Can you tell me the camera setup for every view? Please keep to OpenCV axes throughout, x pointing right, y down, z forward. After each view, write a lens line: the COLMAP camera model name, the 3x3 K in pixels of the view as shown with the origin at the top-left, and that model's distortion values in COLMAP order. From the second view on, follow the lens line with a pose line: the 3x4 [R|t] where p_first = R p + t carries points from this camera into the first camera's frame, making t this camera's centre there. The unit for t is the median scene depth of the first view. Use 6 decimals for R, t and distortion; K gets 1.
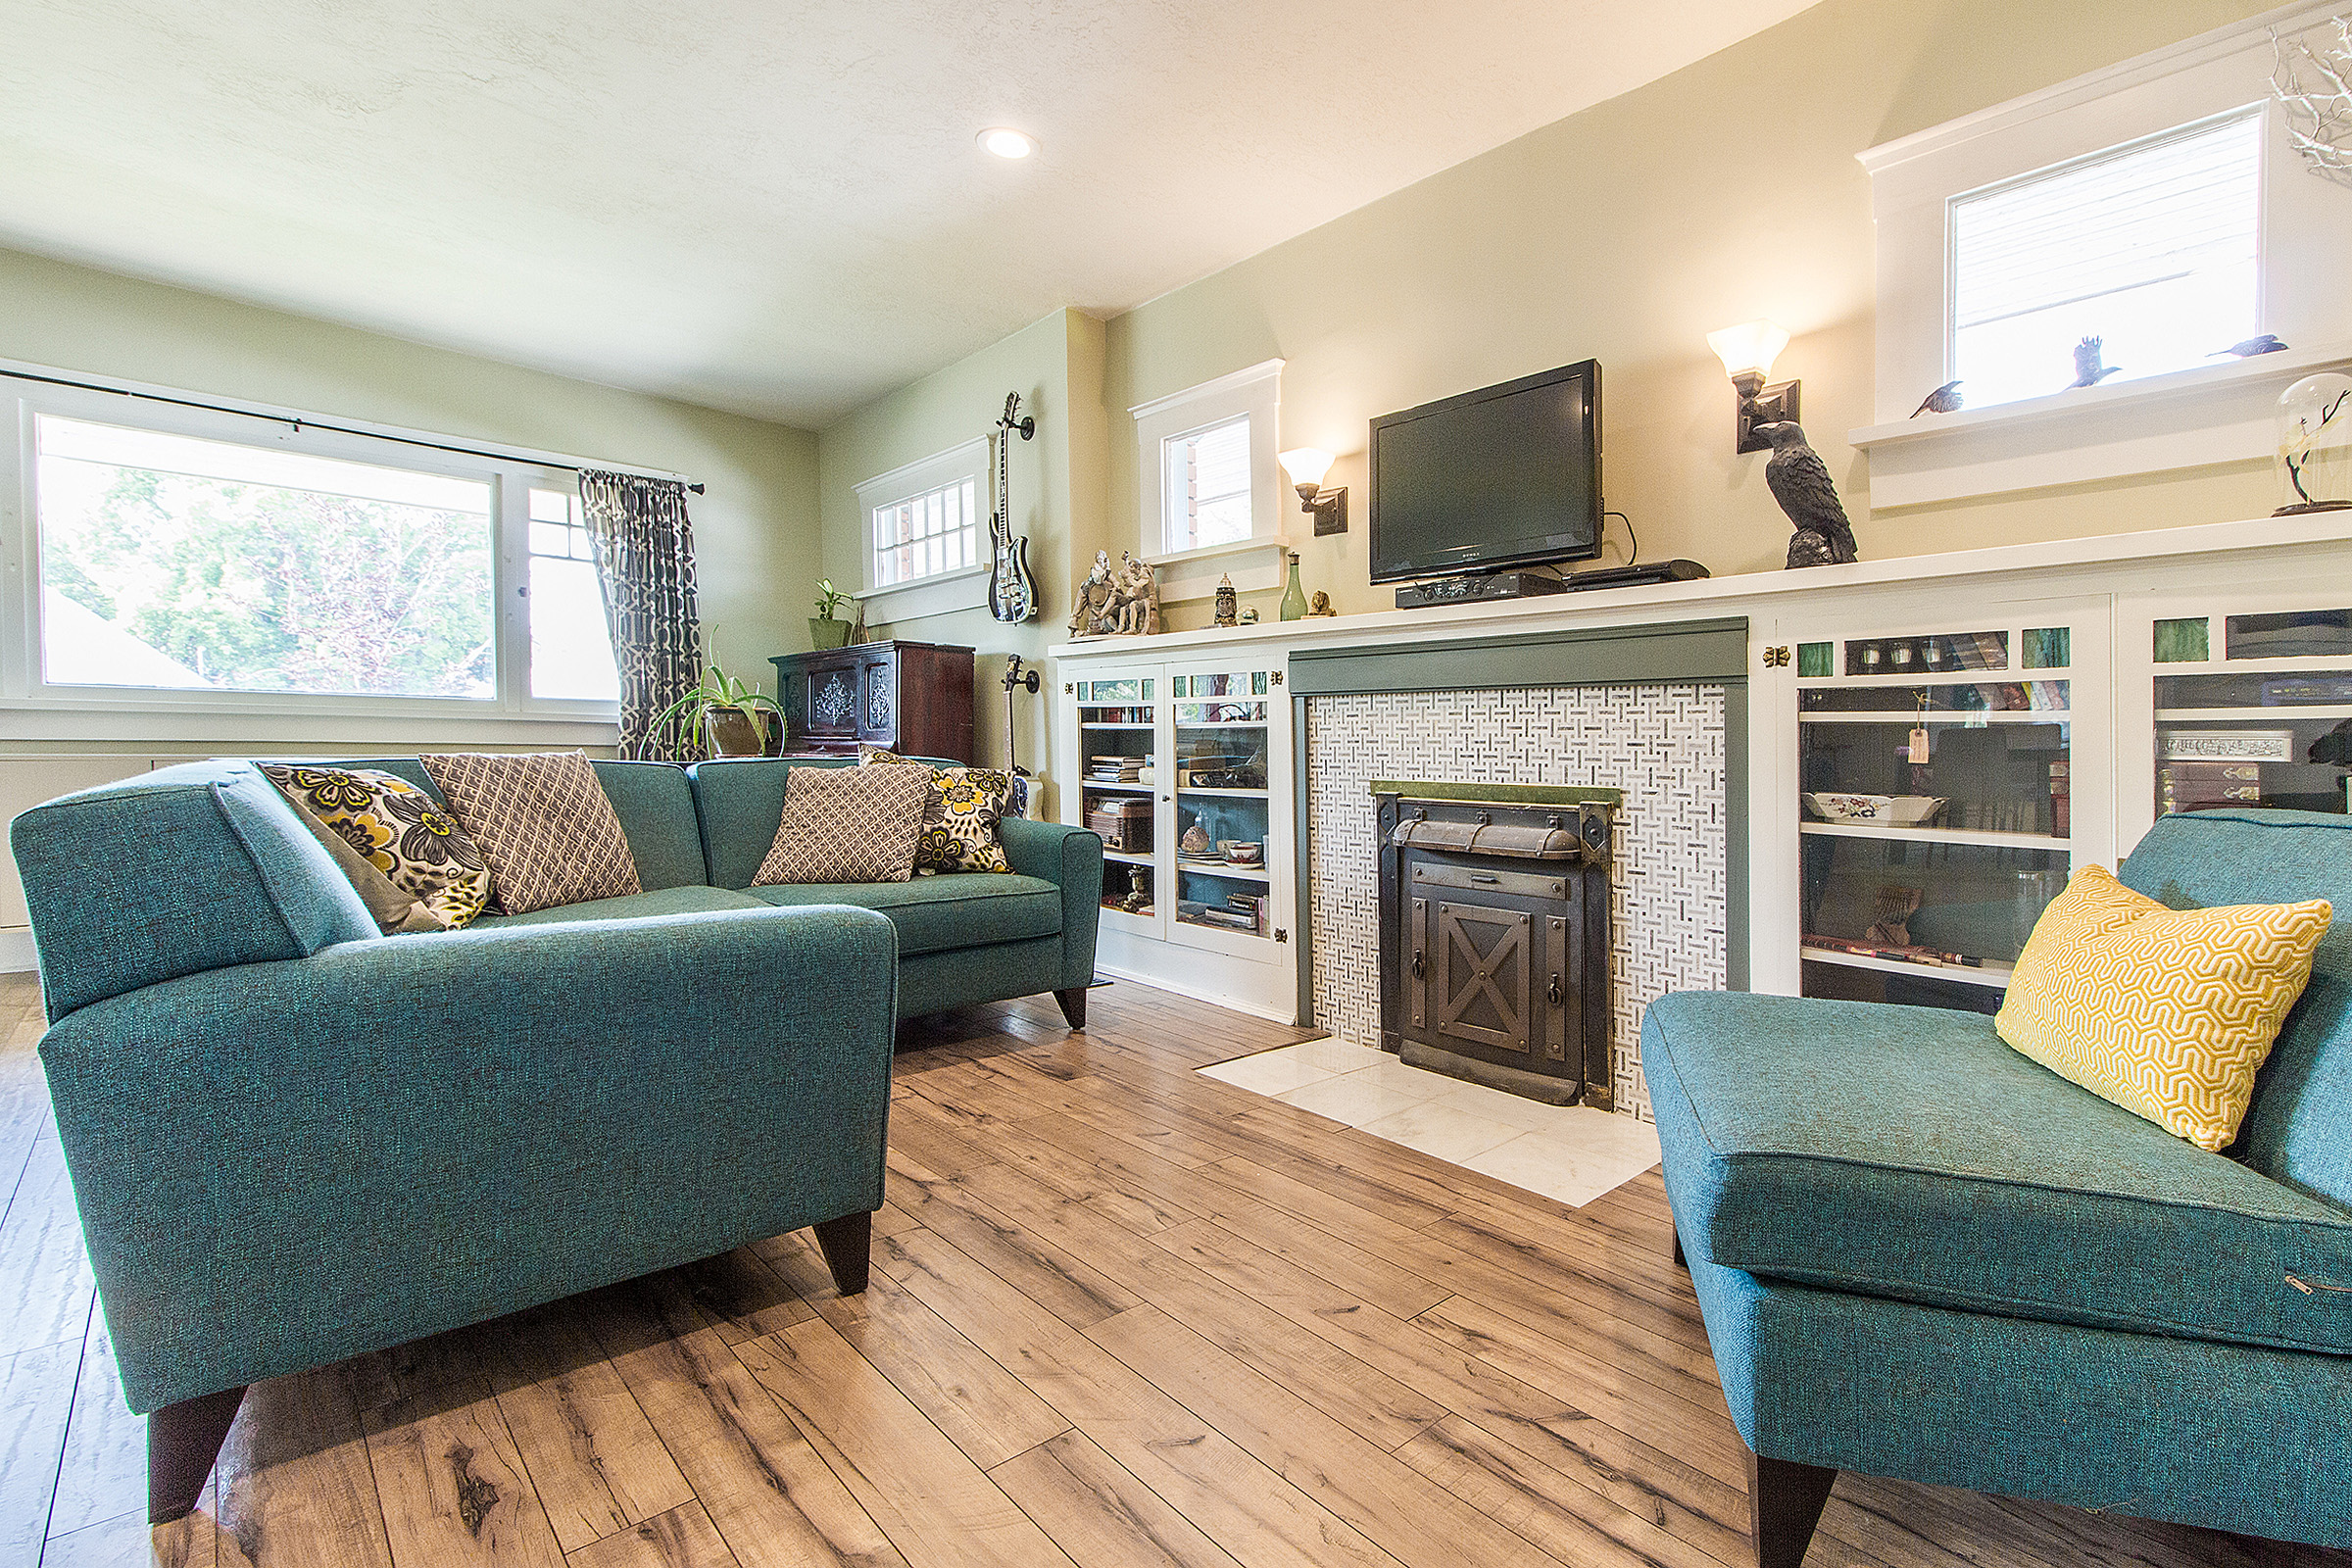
lens RADIAL K [[1093.5, 0, 1179.9], [0, 1093.5, 763.5], [0, 0, 1]] dist [-0.002562, -0.000162]
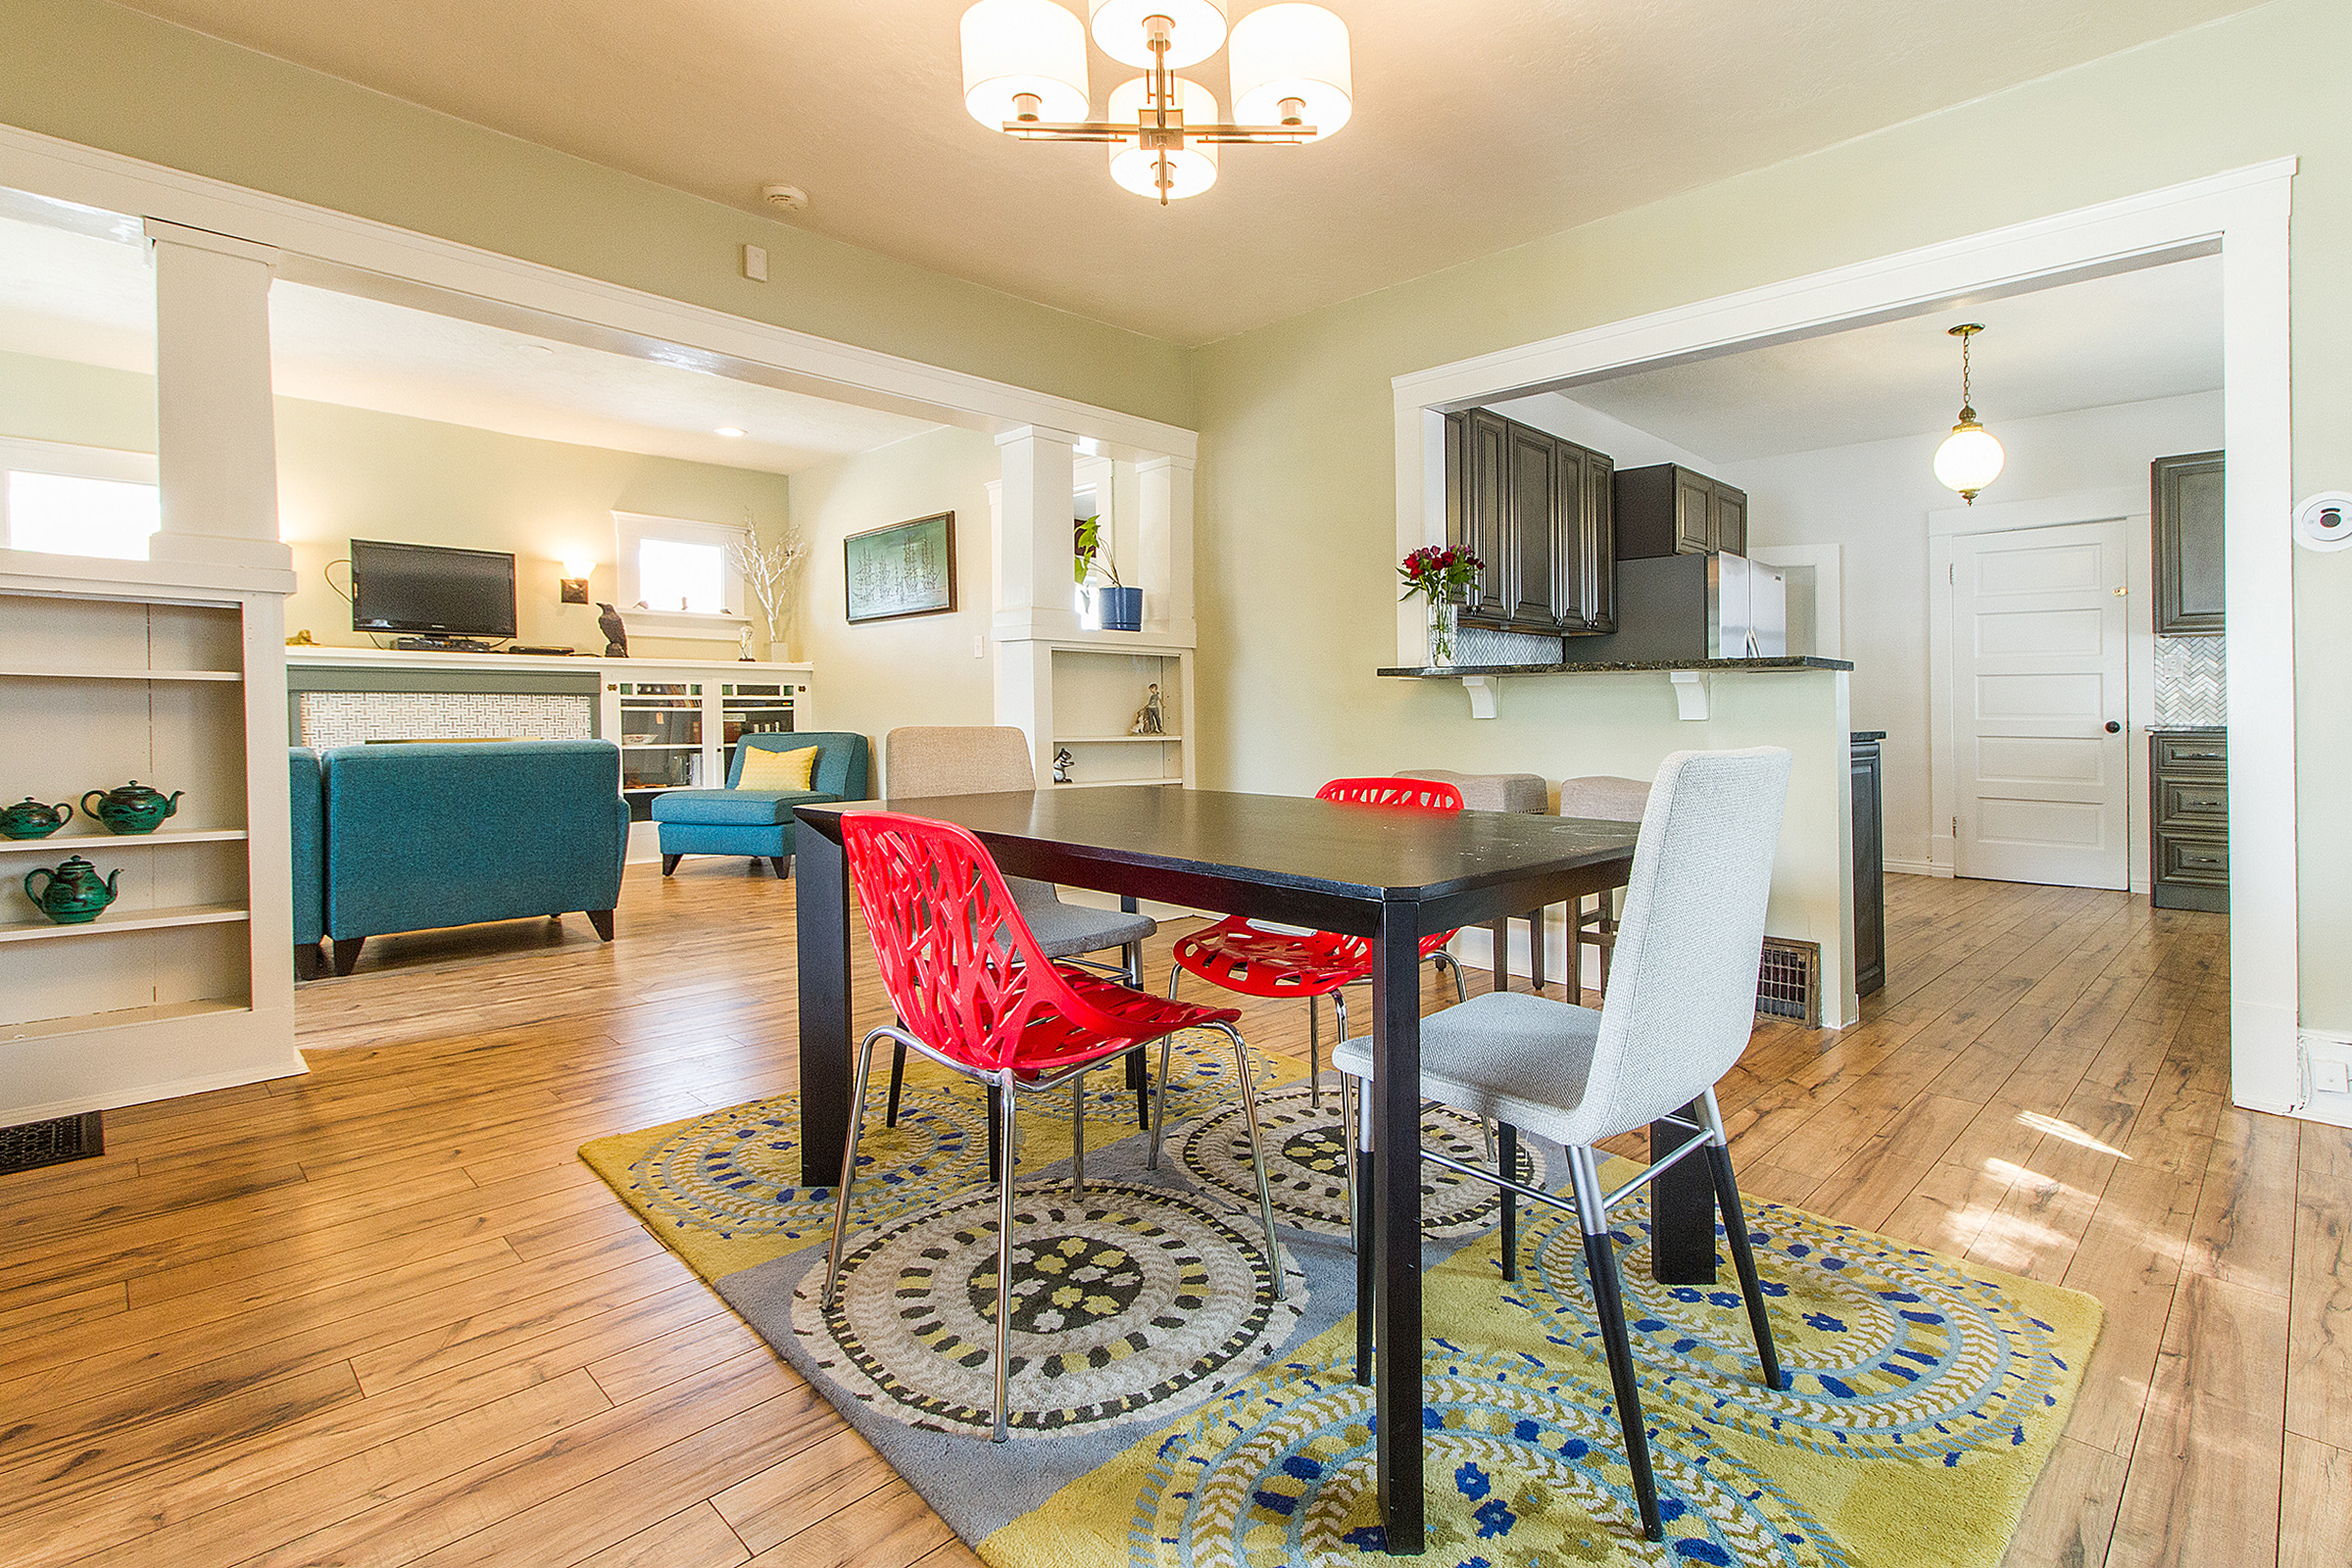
lens RADIAL K [[1093.5, 0, 1218.1], [0, 1093.5, 707.3], [0, 0, 1]] dist [-0.002562, -0.000162]
pose [[-0.051078, -0.002755, 0.998691, -2.379964], [0.025190, 0.999674, 0.004046, -0.017981], [-0.998377, 0.025364, -0.050992, -0.427301]]
